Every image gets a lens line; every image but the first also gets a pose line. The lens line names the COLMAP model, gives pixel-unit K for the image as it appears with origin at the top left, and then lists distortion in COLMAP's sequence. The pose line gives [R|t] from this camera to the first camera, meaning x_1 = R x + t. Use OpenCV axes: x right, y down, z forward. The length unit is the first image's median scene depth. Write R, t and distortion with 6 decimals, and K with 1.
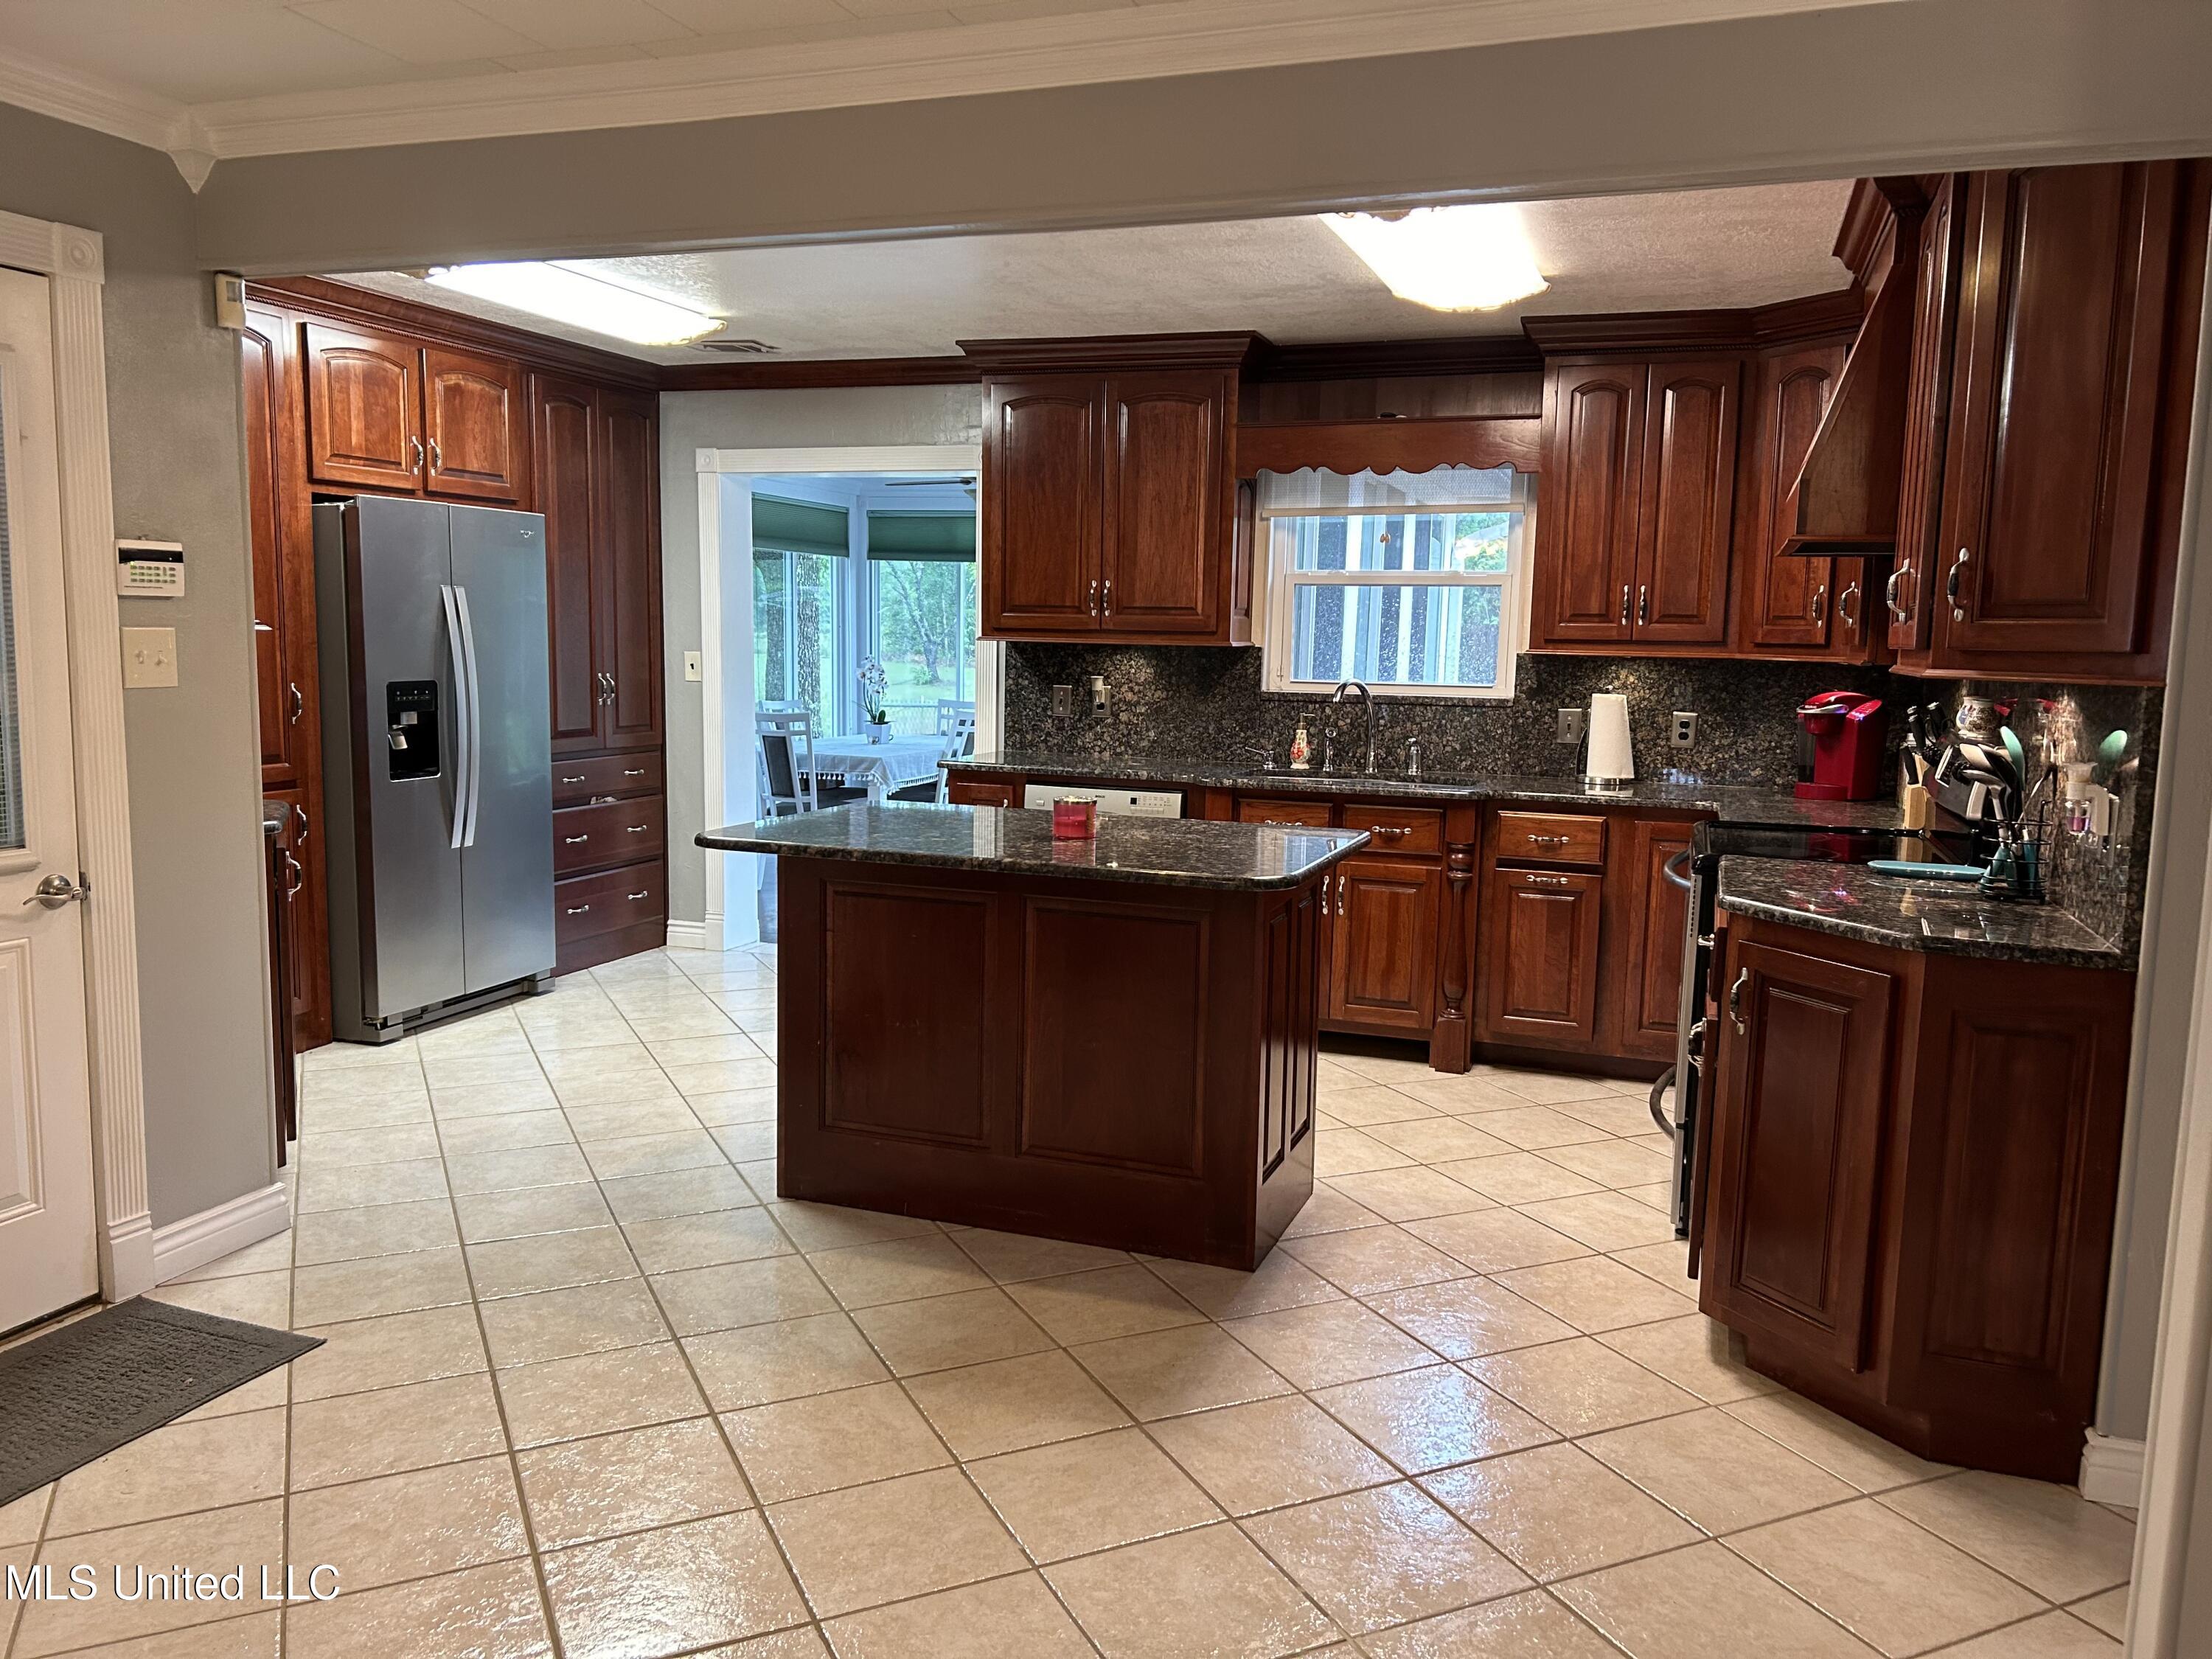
lens RADIAL K [[1674.7, 0, 1106.0], [0, 1674.7, 829.5], [0, 0, 1]] dist [0.054300, -0.000181]
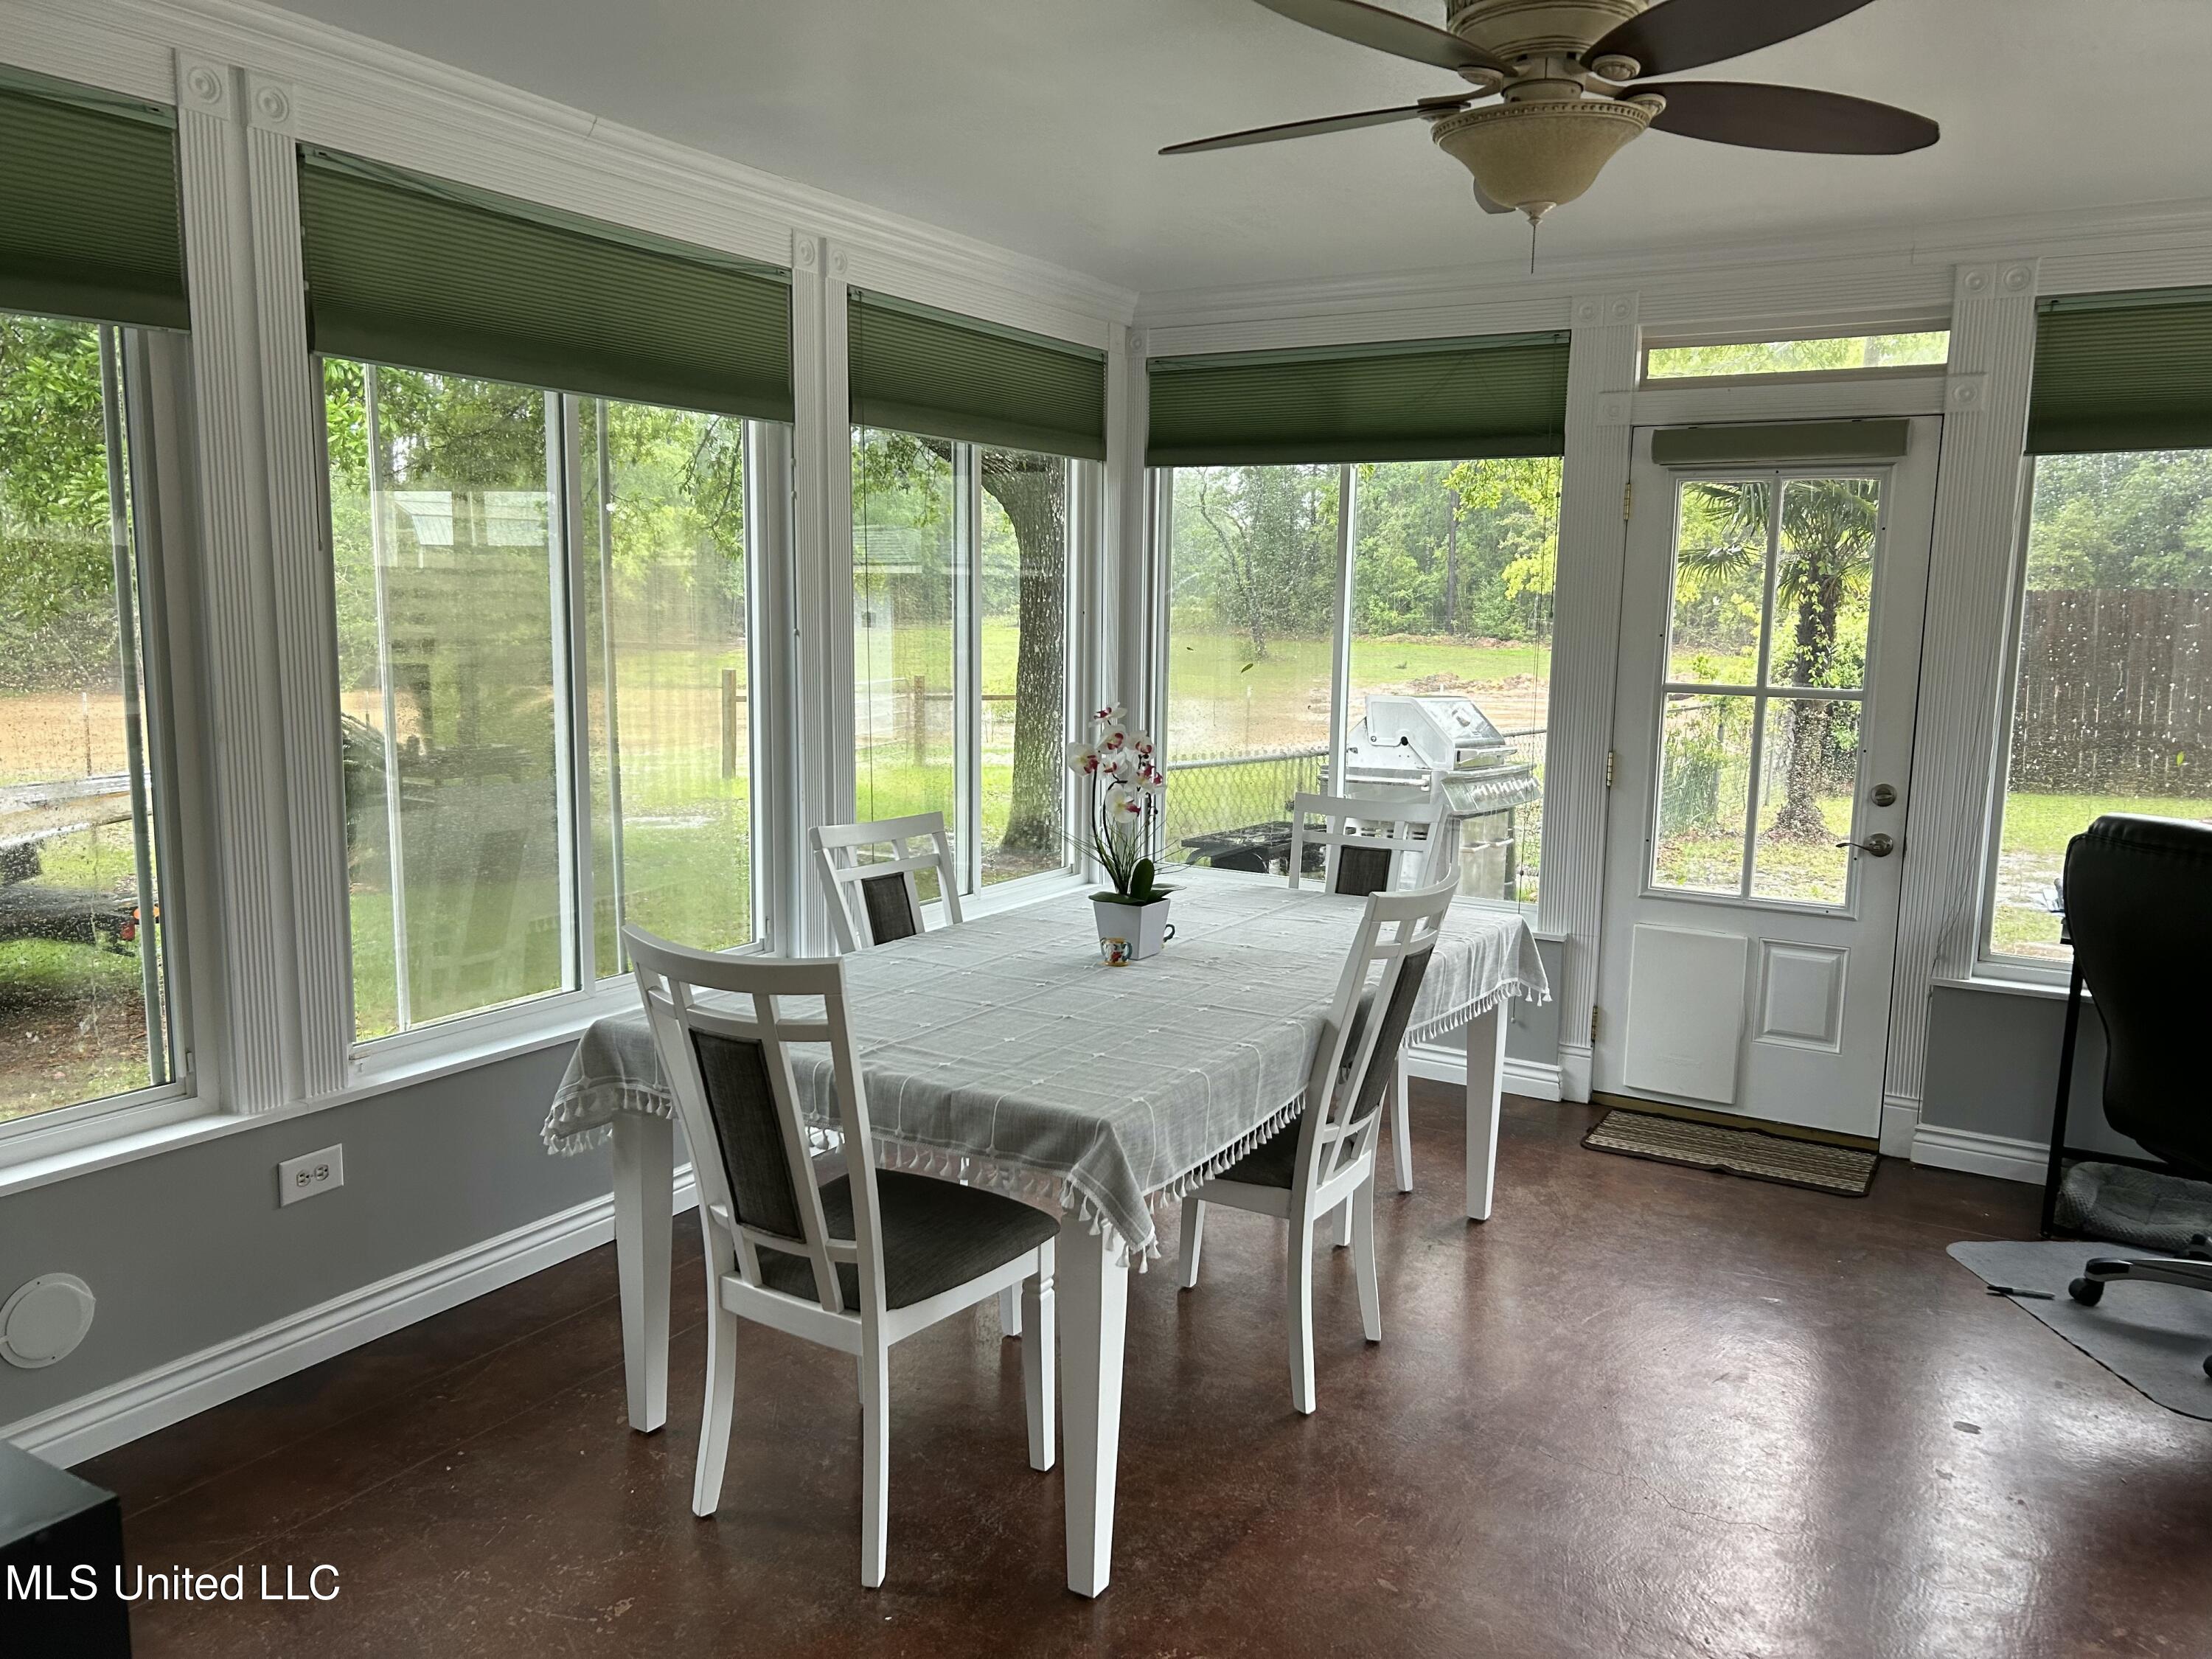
lens RADIAL K [[1674.7, 0, 1106.0], [0, 1674.7, 829.5], [0, 0, 1]] dist [0.054300, -0.000181]
pose [[0.980806, 0.021166, -0.193833, -0.074337], [-0.017250, 0.999612, 0.021866, -0.085942], [0.194221, -0.018103, 0.980791, 0.660774]]
